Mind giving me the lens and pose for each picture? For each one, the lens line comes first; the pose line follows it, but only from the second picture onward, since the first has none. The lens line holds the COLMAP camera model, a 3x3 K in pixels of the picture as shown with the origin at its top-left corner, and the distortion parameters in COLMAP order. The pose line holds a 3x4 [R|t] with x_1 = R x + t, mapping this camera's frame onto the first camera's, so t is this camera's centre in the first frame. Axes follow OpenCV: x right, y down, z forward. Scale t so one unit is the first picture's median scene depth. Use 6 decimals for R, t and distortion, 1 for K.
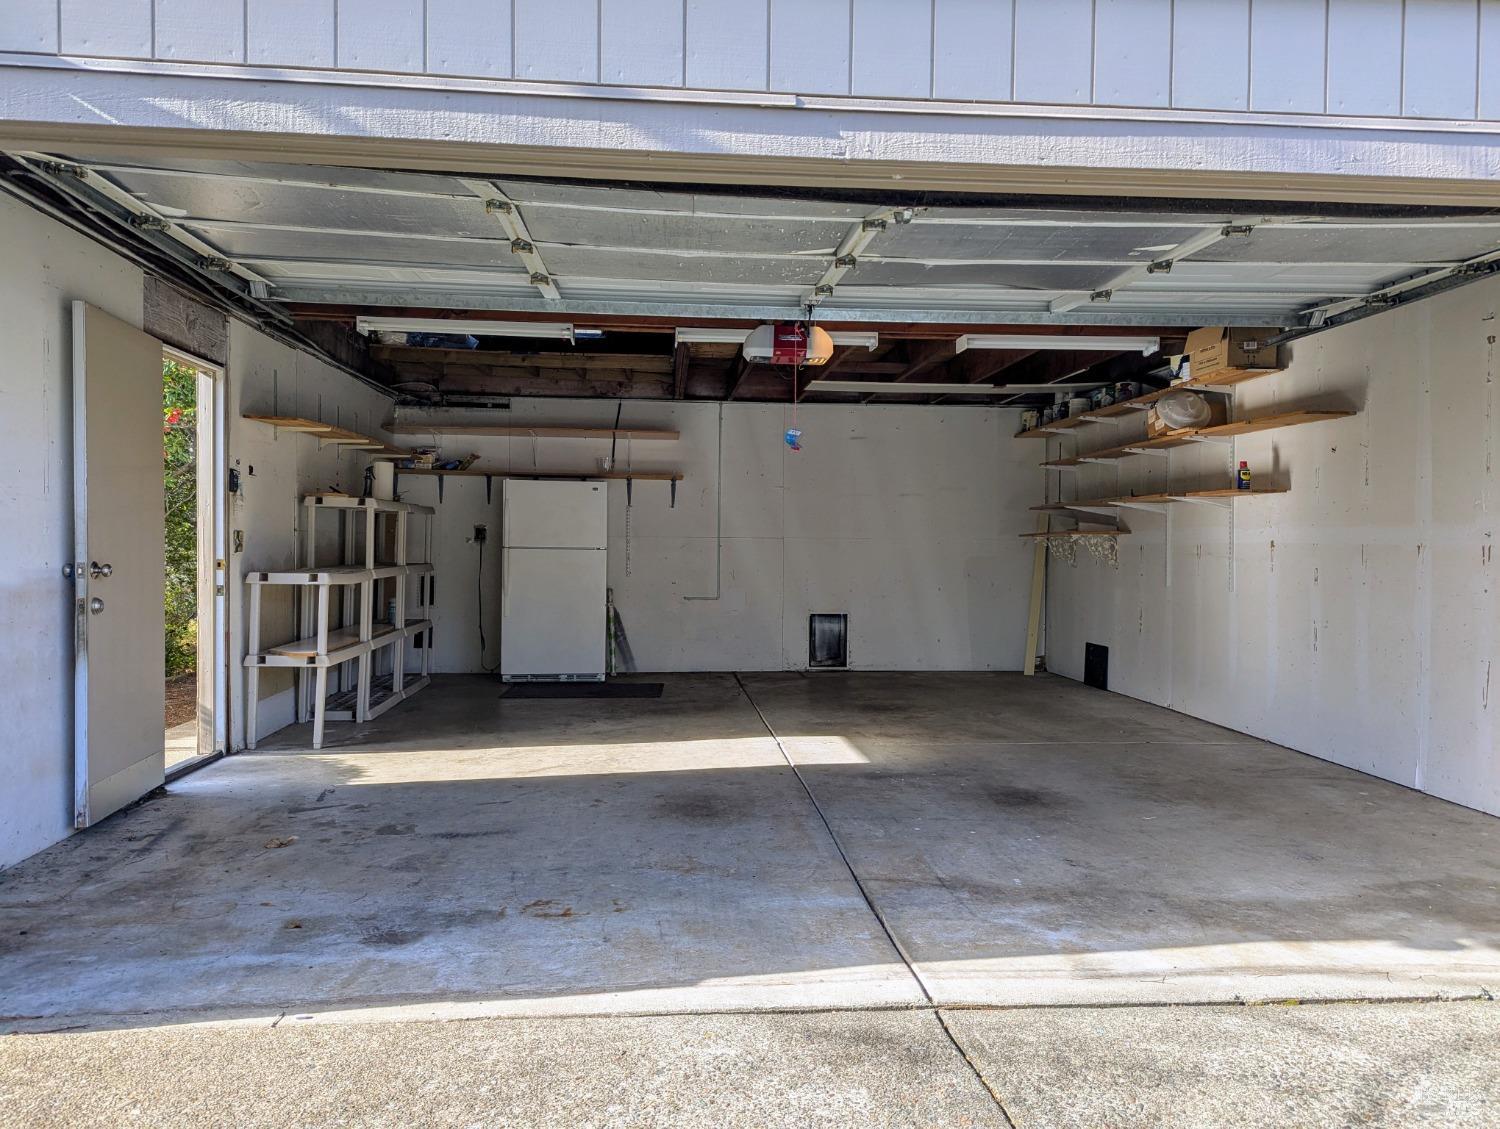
lens RADIAL K [[1057.7, 0, 751.1], [0, 1057.7, 554.7], [0, 0, 1]] dist [0.050588, -0.036507]
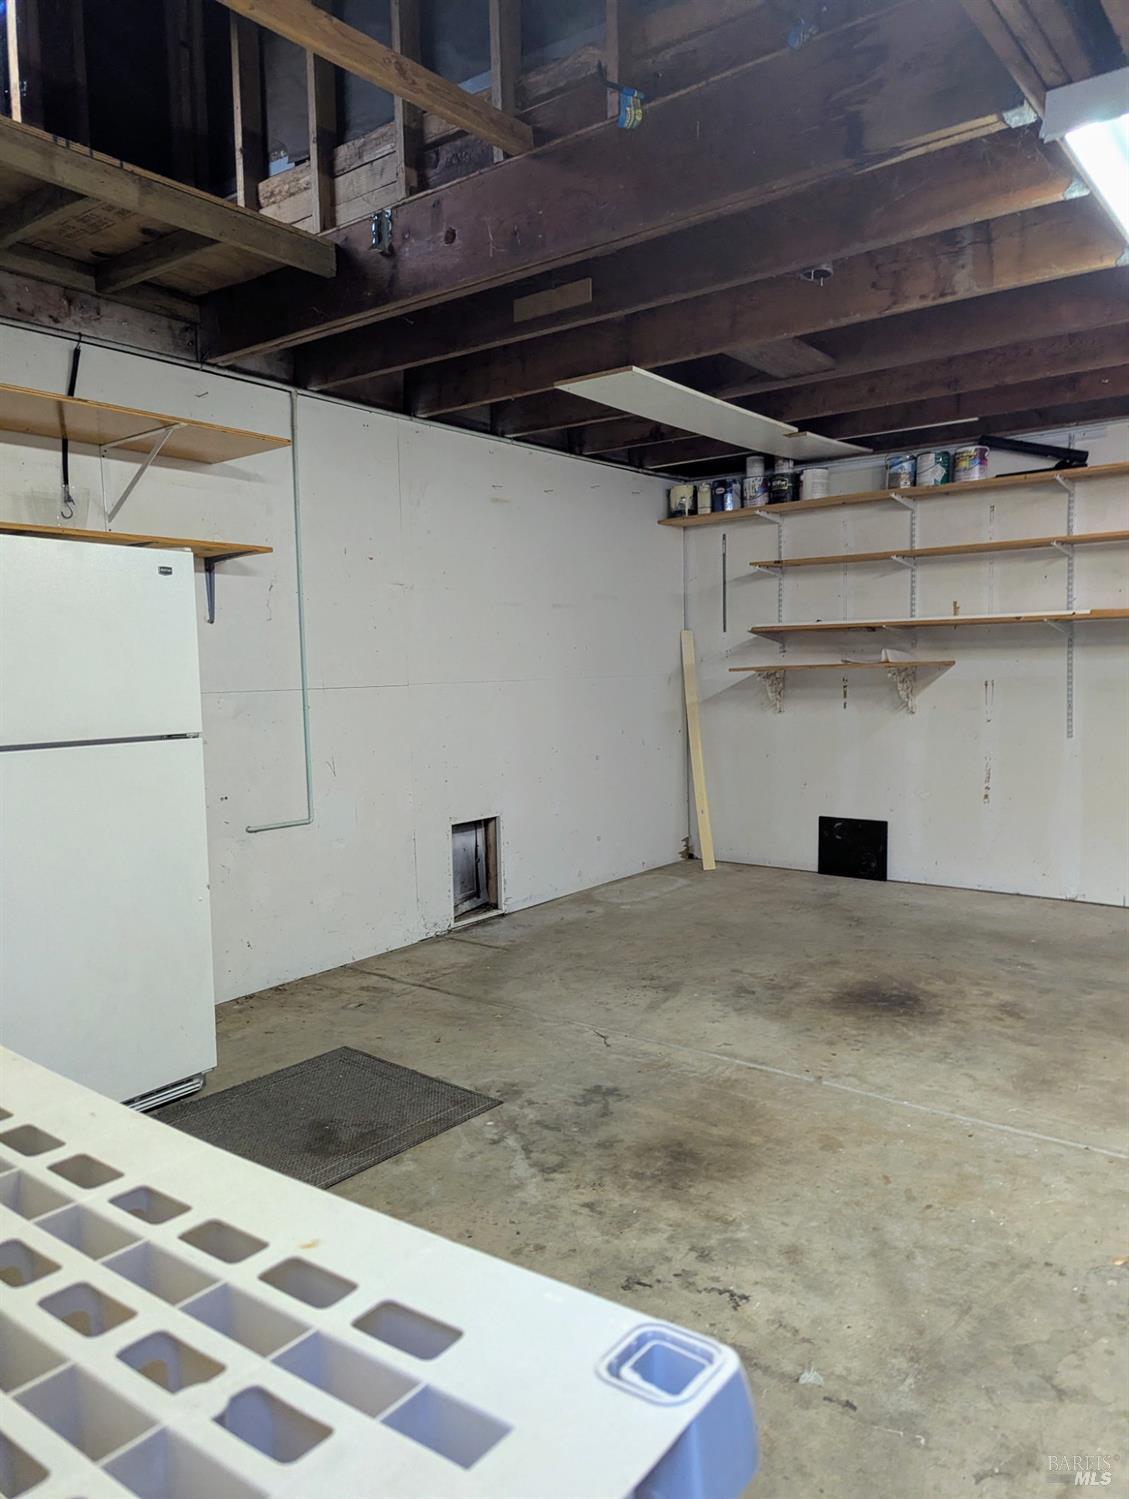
lens RADIAL K [[1057.0, 0, 572.4], [0, 1057.0, 759.2], [0, 0, 1]] dist [0.050588, -0.036507]
pose [[0.702235, -0.086862, 0.706626, -0.287439], [0.050558, 0.996108, 0.072203, -0.013616], [-0.710147, -0.014978, 0.703894, 0.603317]]
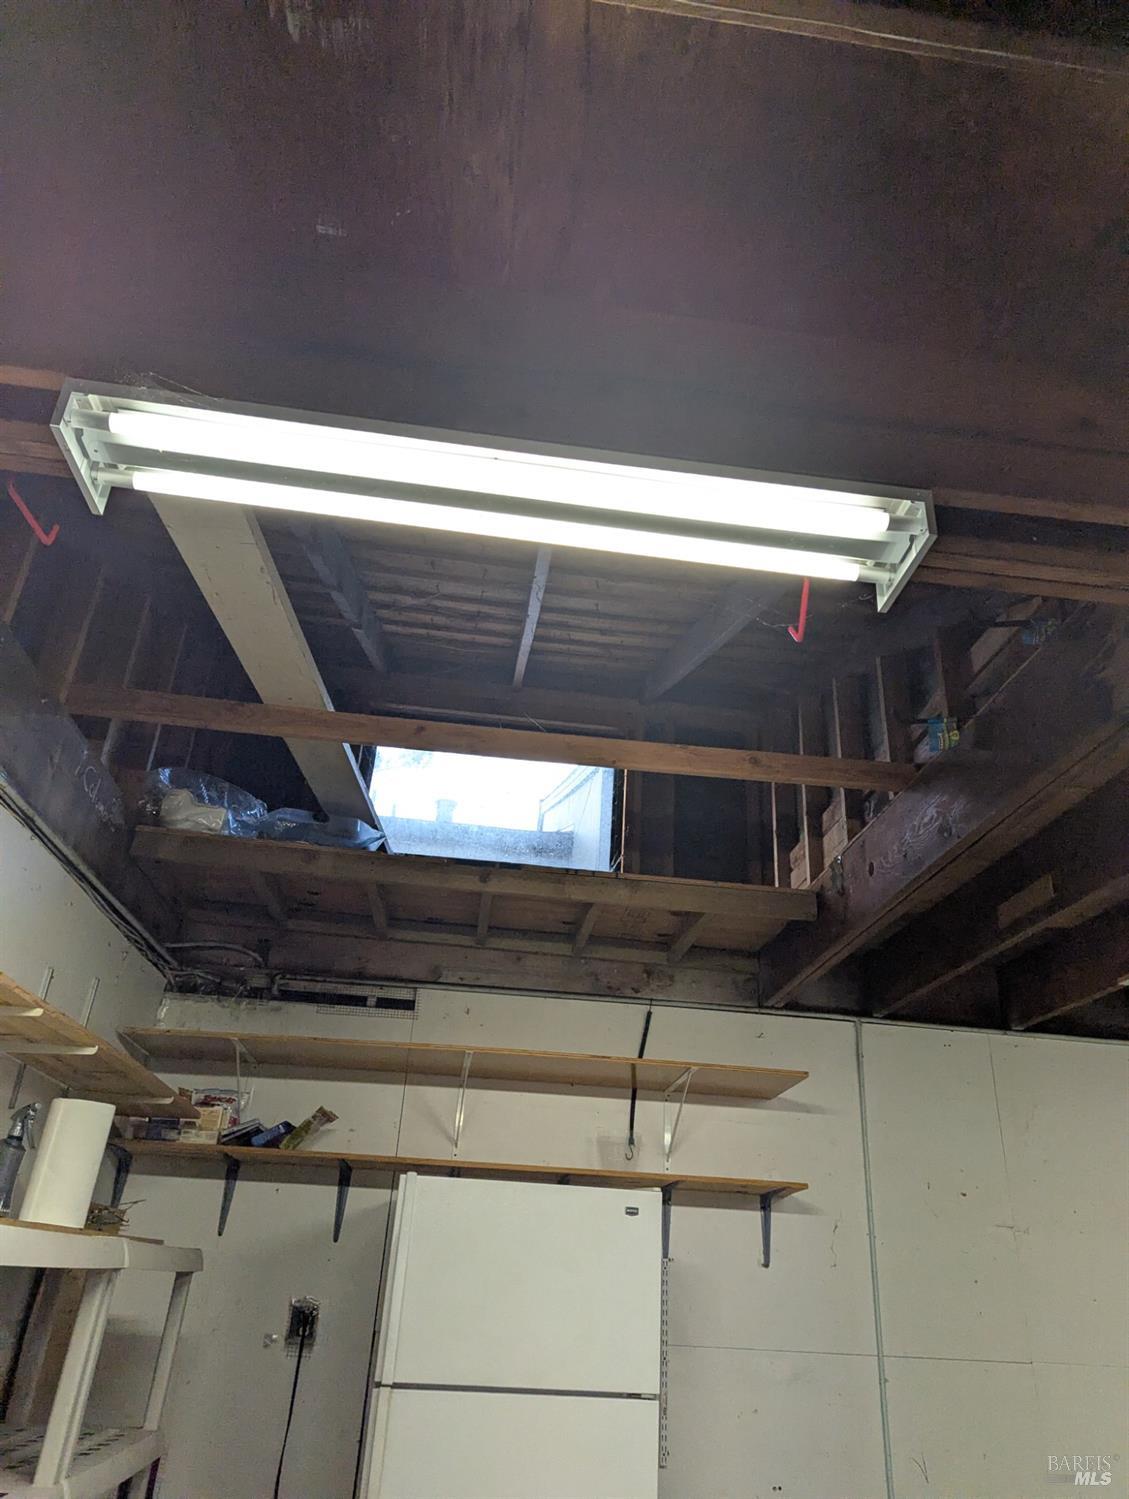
lens RADIAL K [[1057.0, 0, 571.7], [0, 1057.0, 745.9], [0, 0, 1]] dist [0.050588, -0.036507]
pose [[0.999318, 0.036516, 0.005426, -0.166332], [-0.029075, 0.869071, -0.493832, -0.013230], [-0.022748, 0.493338, 0.869540, 0.544586]]
